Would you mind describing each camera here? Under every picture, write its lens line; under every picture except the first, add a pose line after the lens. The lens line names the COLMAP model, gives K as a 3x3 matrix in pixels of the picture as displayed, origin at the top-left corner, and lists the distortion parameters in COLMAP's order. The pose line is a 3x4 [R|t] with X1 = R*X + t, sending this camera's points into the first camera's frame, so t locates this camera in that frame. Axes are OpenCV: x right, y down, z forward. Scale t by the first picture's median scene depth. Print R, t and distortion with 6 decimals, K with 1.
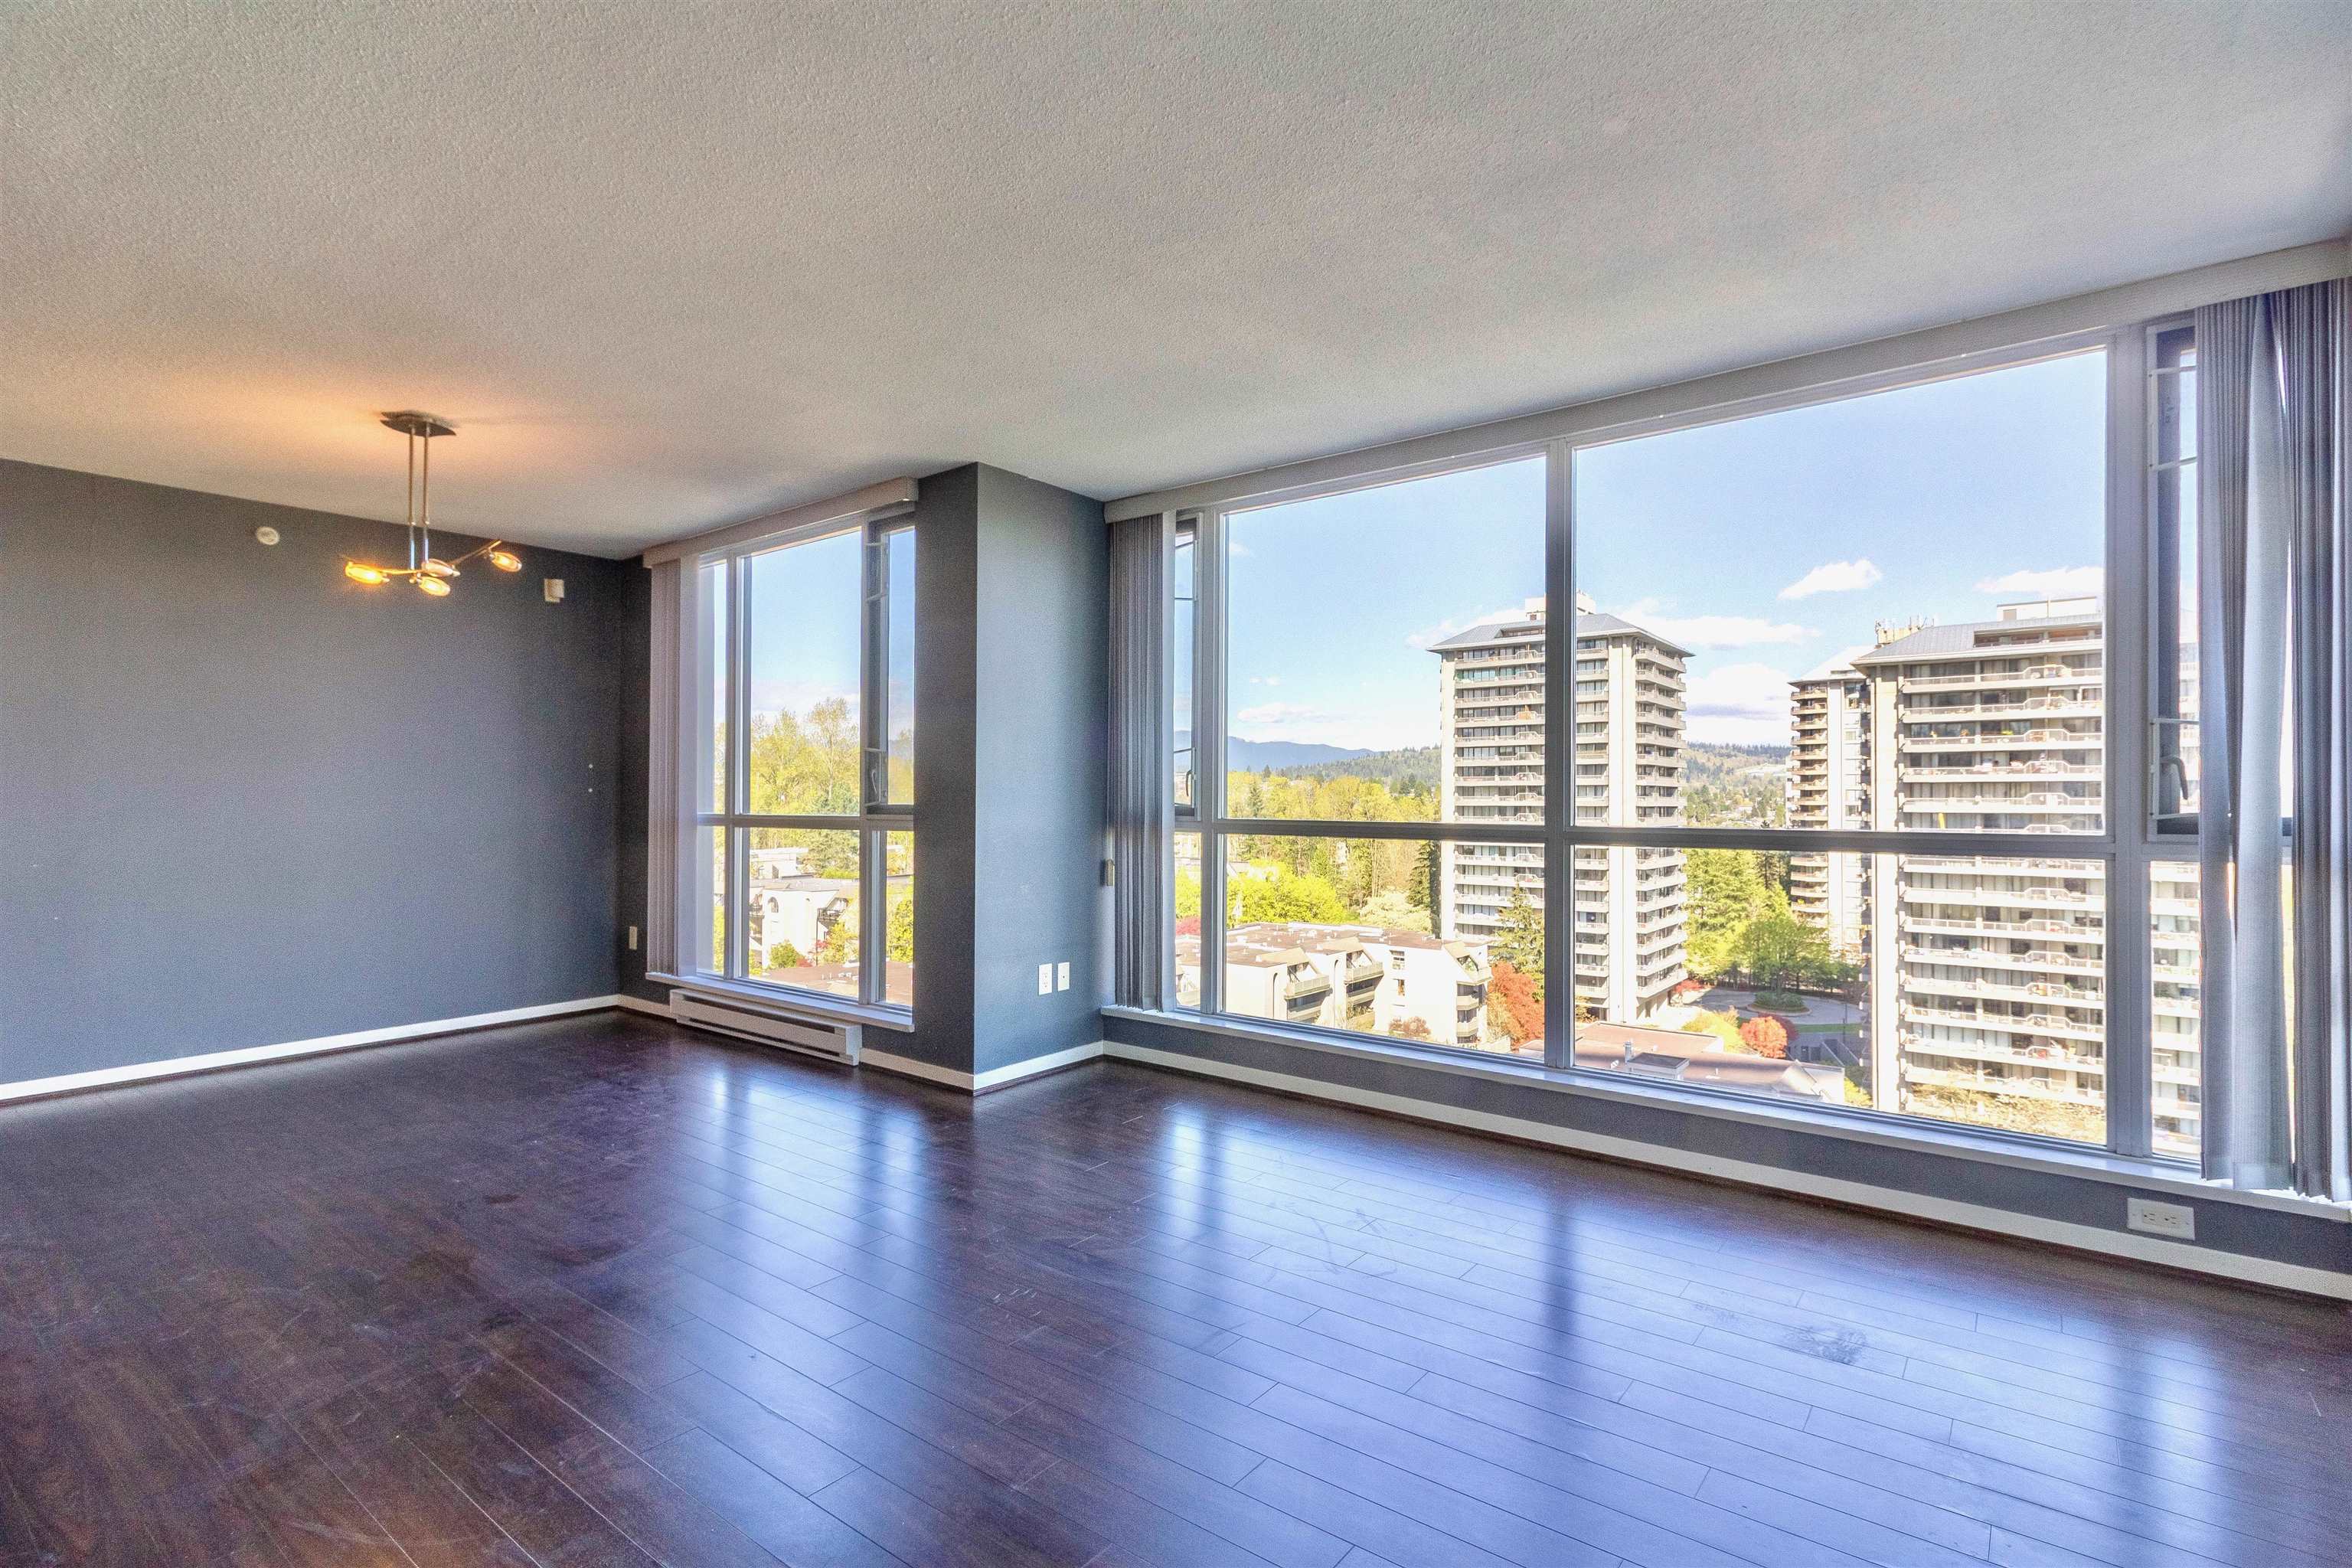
lens RADIAL K [[1107.9, 0, 1176.0], [0, 1107.9, 784.0], [0, 0, 1]] dist [-0.001713, -0.000169]
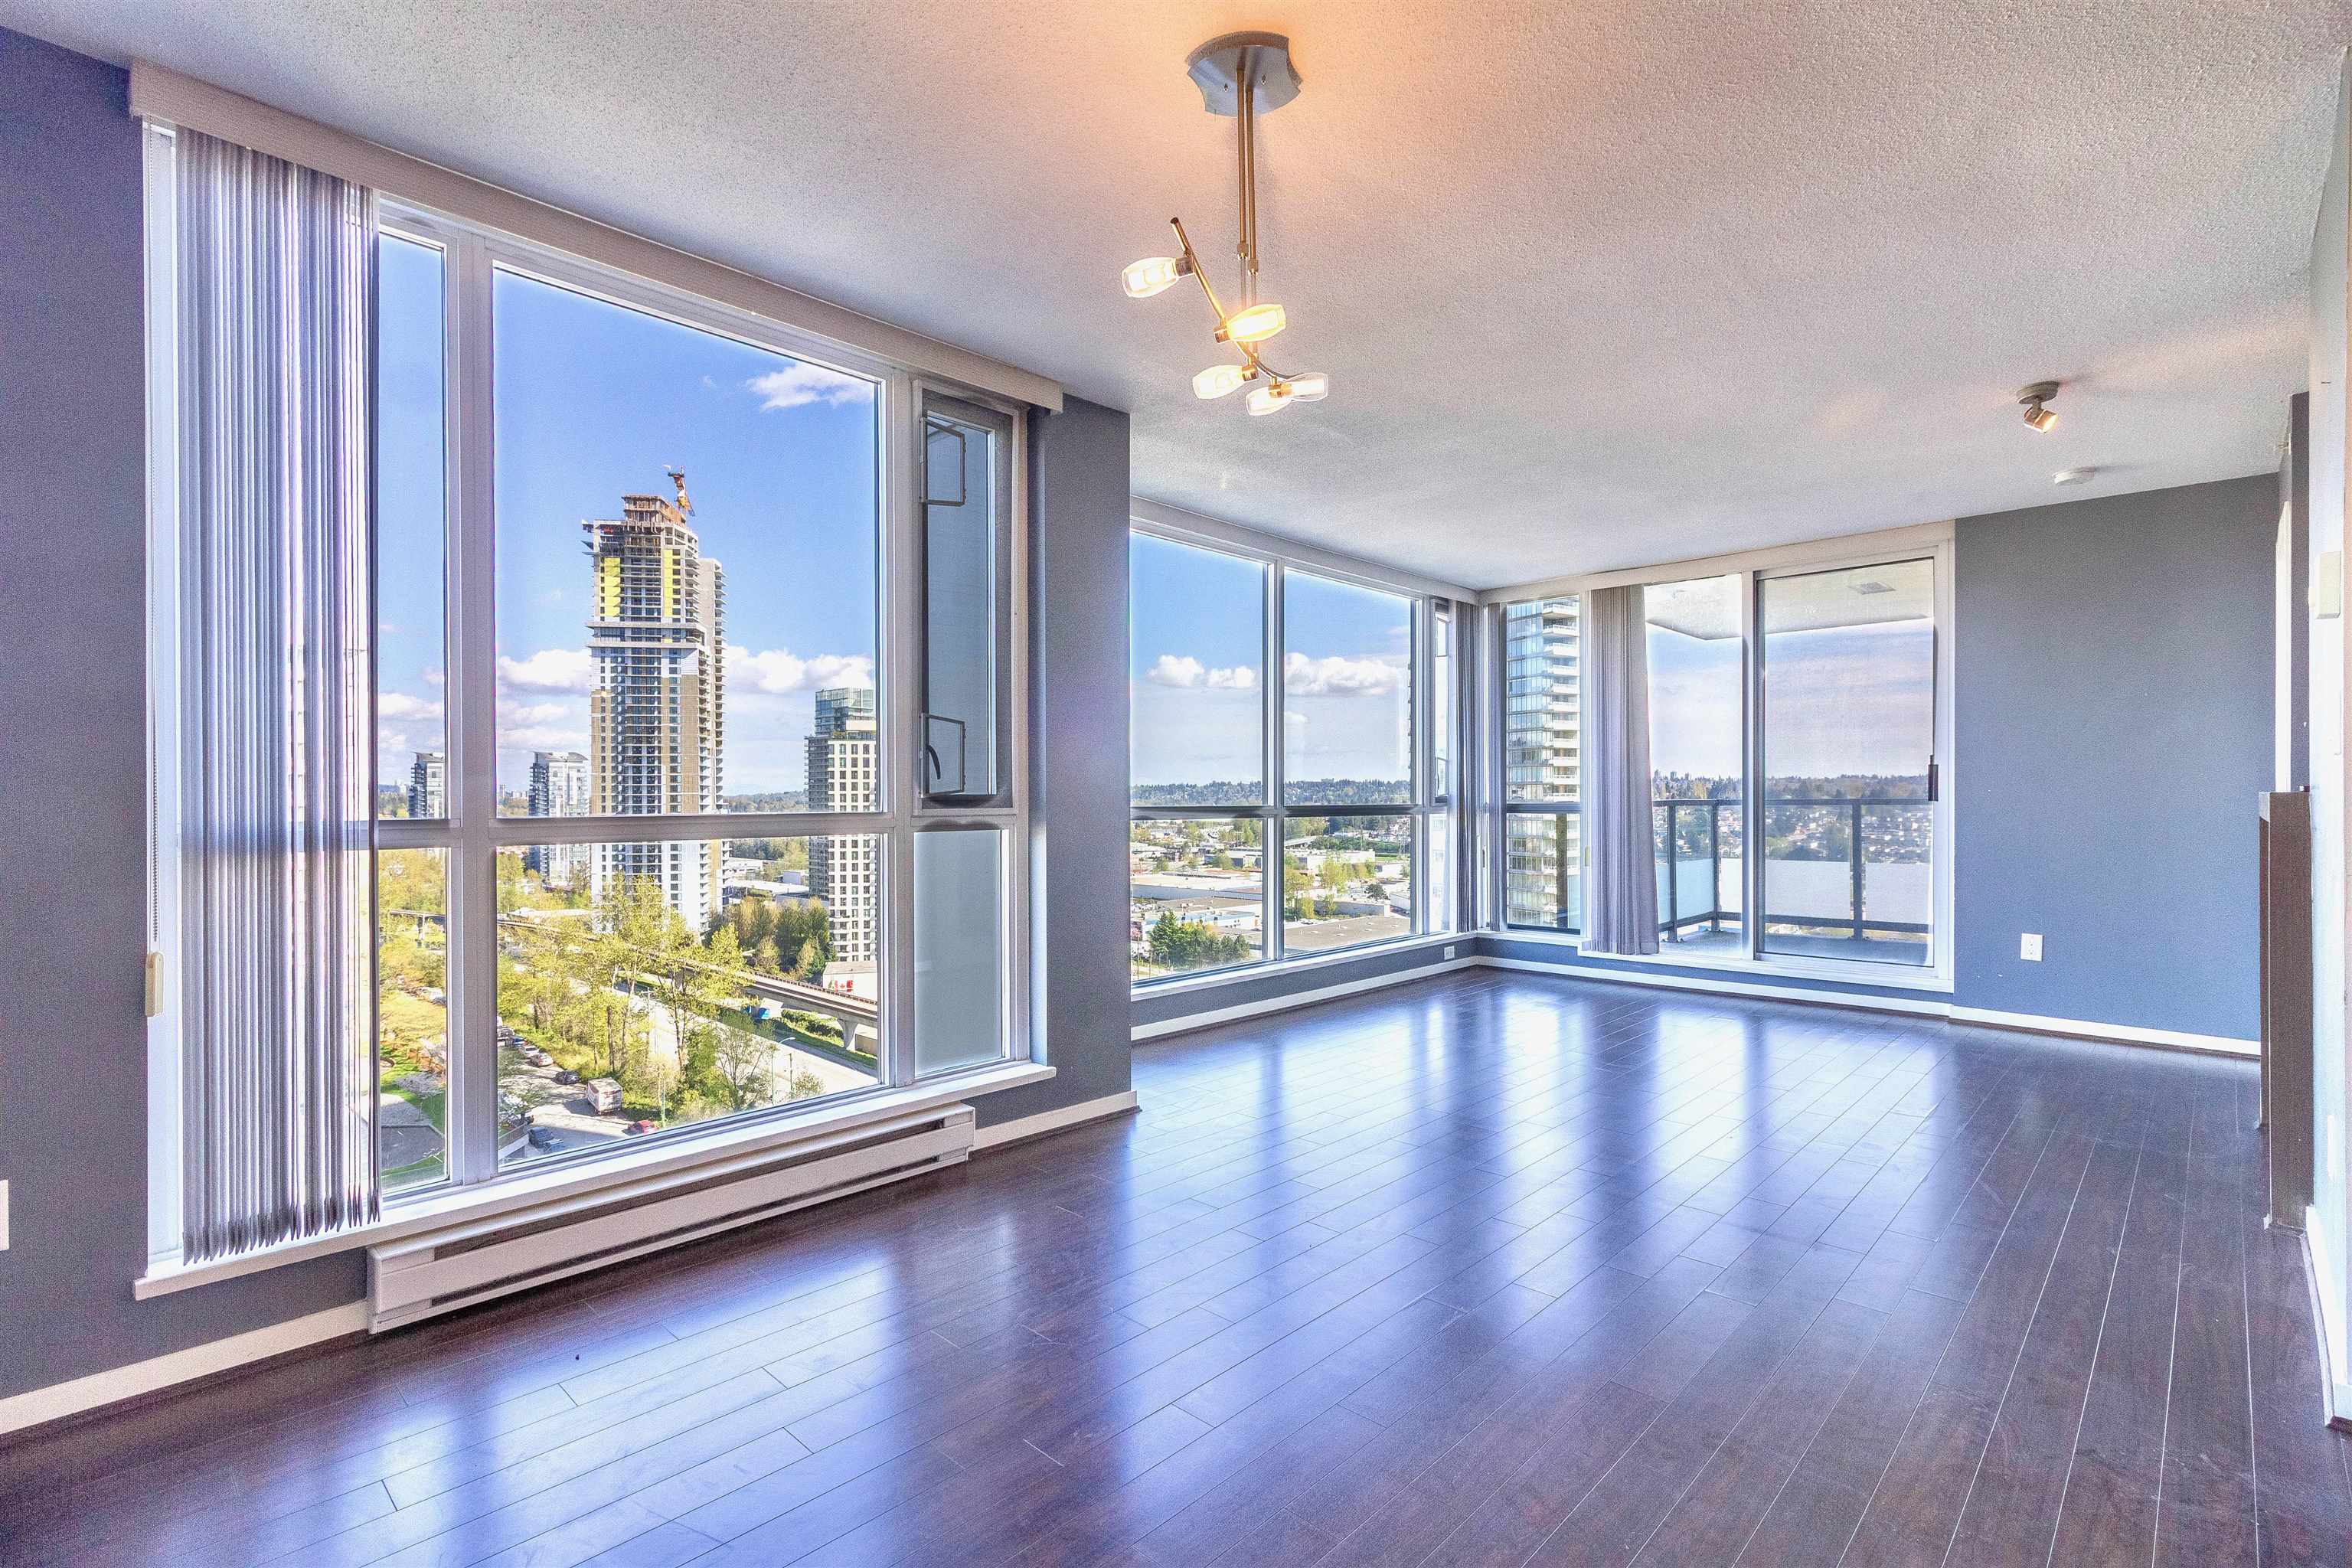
lens RADIAL K [[1107.9, 0, 1176.0], [0, 1107.9, 784.0], [0, 0, 1]] dist [-0.001713, -0.000169]
pose [[0.105574, 0.004684, 0.994400, -1.148758], [-0.009368, 0.999949, -0.003715, 0.015437], [-0.994367, -0.008923, 0.105613, 0.923210]]
